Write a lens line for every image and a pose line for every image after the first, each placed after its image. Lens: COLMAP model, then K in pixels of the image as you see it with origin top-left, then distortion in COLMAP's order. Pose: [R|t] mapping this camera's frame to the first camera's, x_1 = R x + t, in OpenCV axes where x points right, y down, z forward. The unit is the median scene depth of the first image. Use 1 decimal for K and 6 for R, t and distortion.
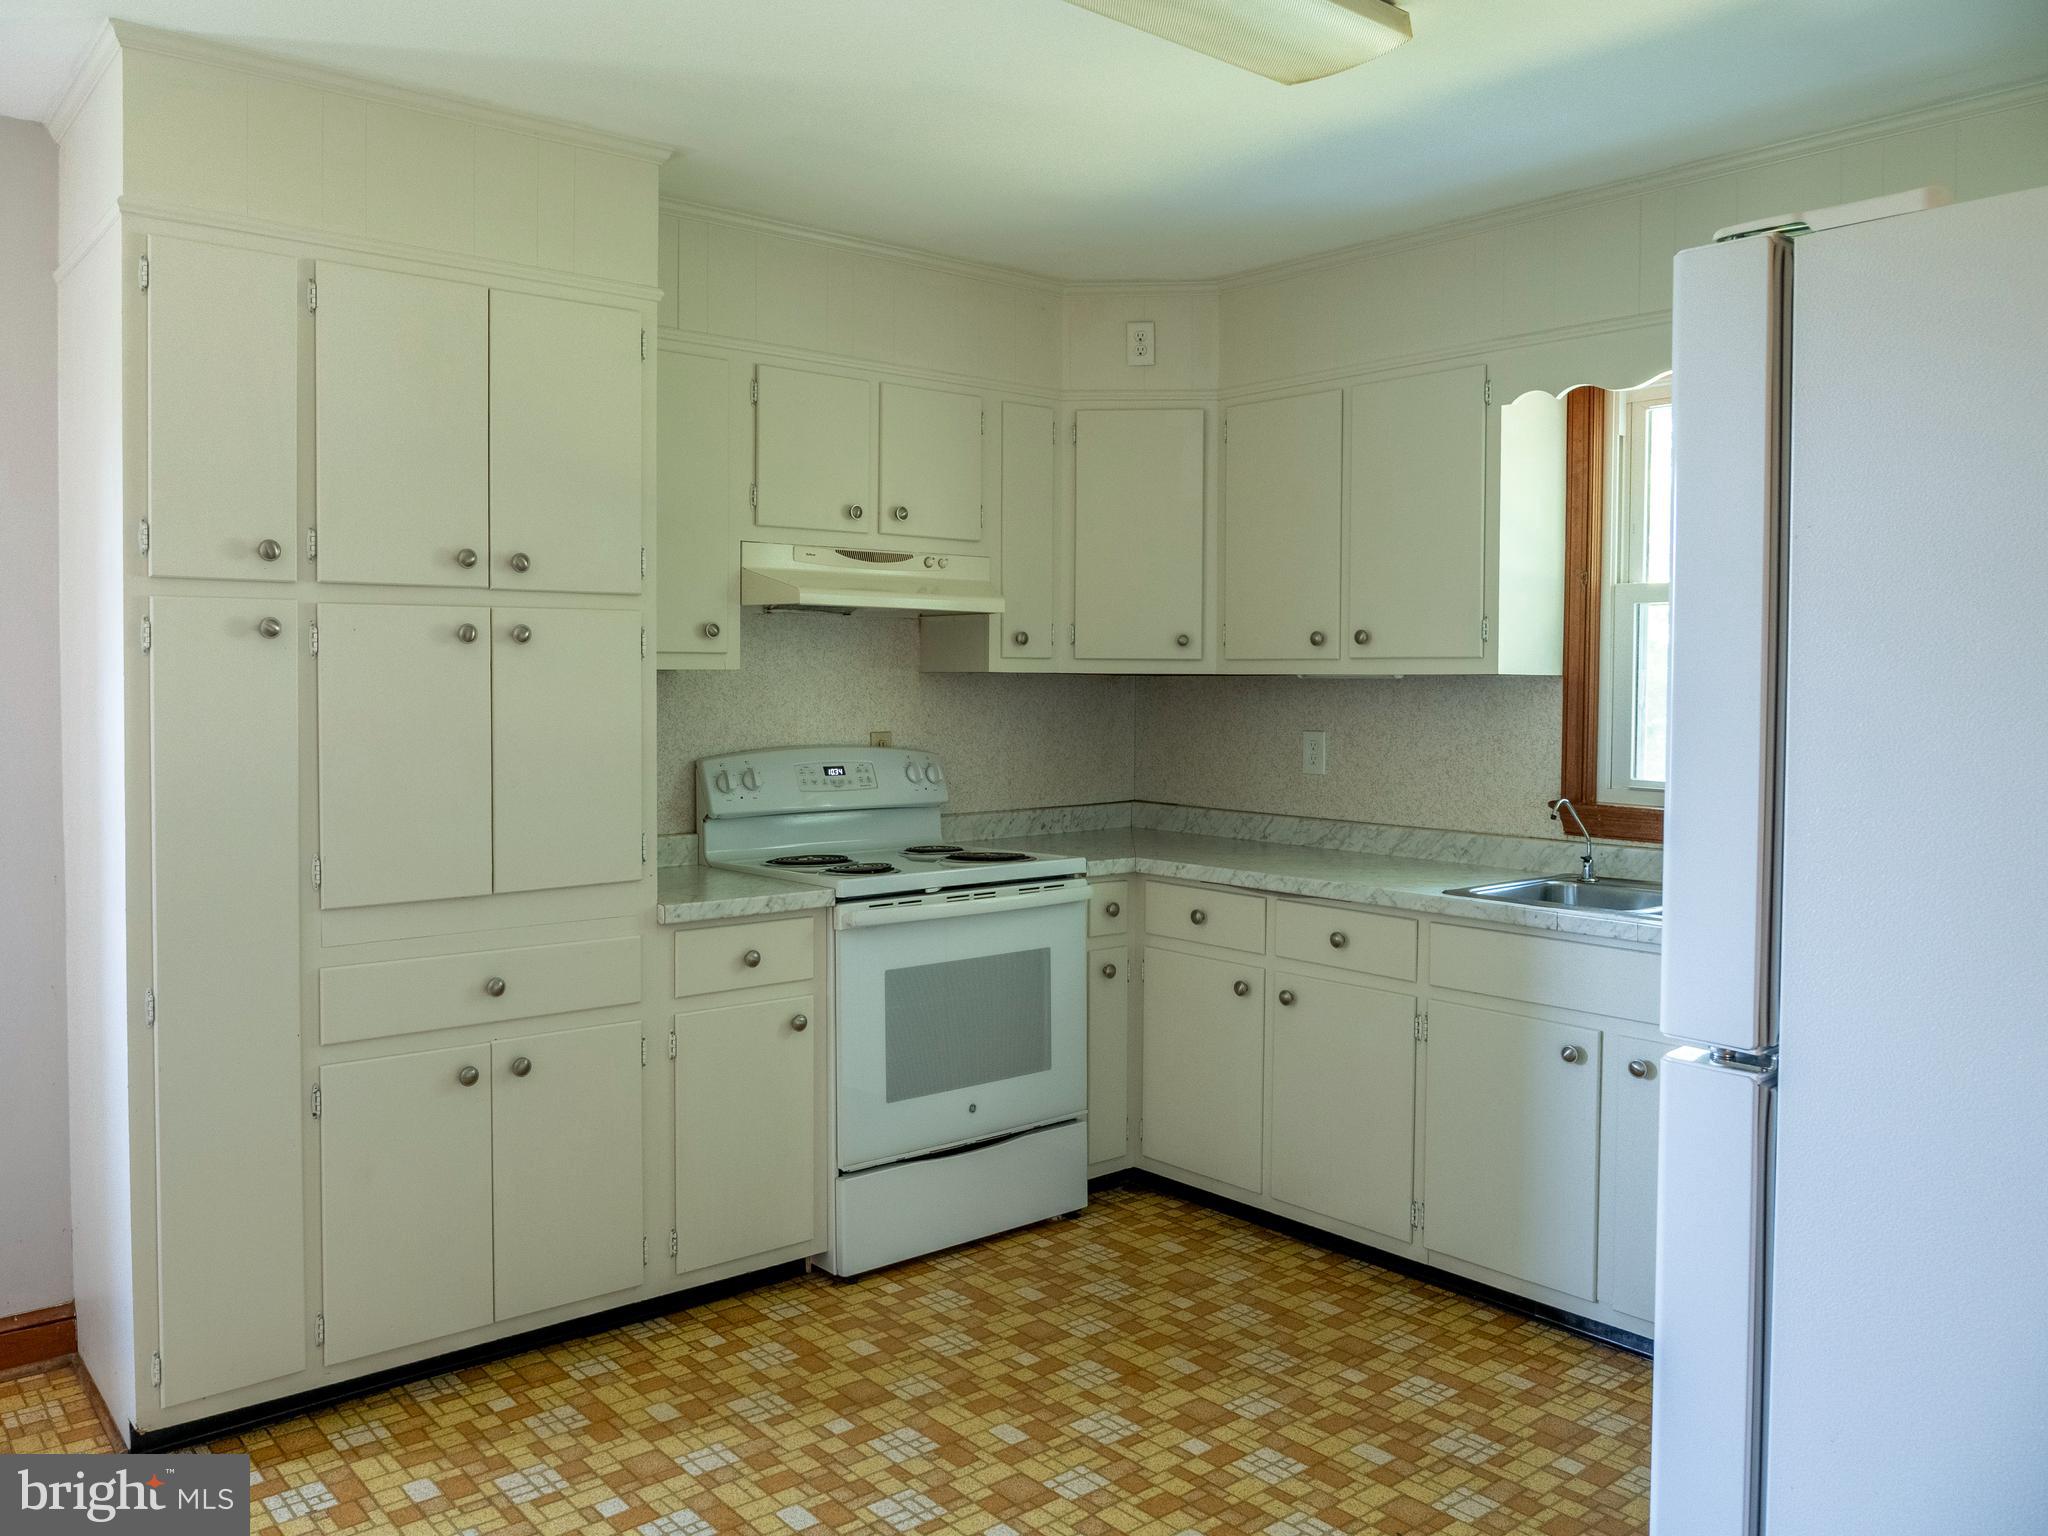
lens RADIAL K [[1672.3, 0, 1023.9], [0, 1672.3, 756.4], [0, 0, 1]] dist [-0.016285, 0.008735]
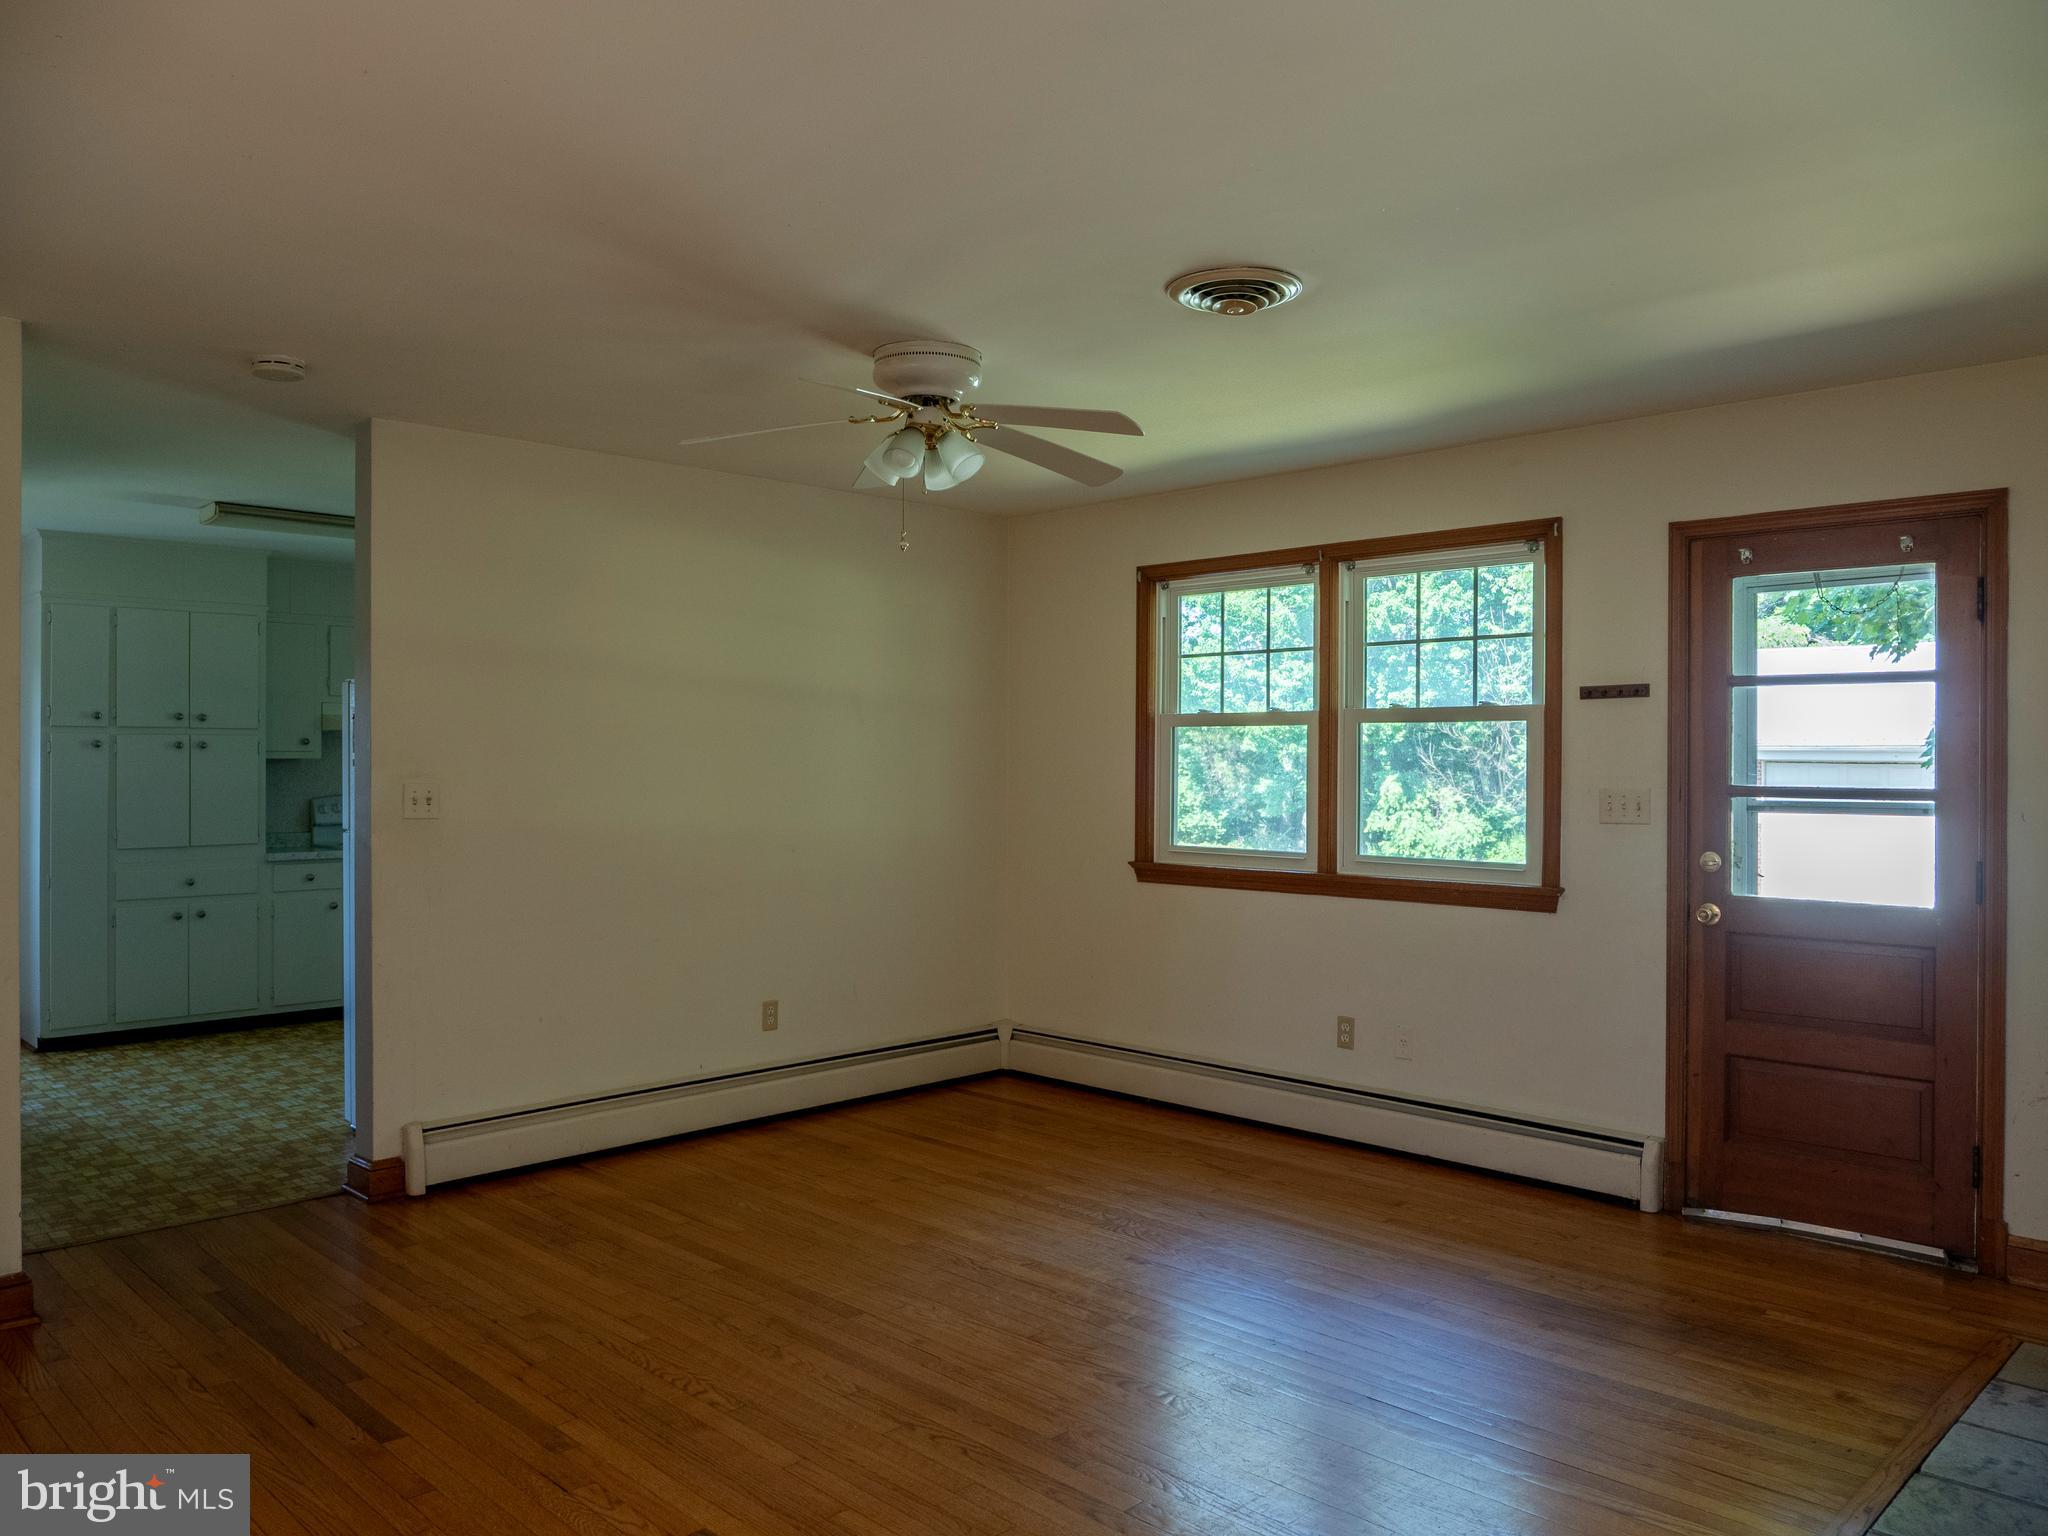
lens RADIAL K [[1477.3, 0, 1011.8], [0, 1477.3, 771.9], [0, 0, 1]] dist [-0.012336, -0.001349]
pose [[0.996805, -0.010305, 0.079206, 0.501348], [0.013767, 0.998967, -0.043295, 0.054859], [-0.078678, 0.044247, 0.995918, -0.891246]]
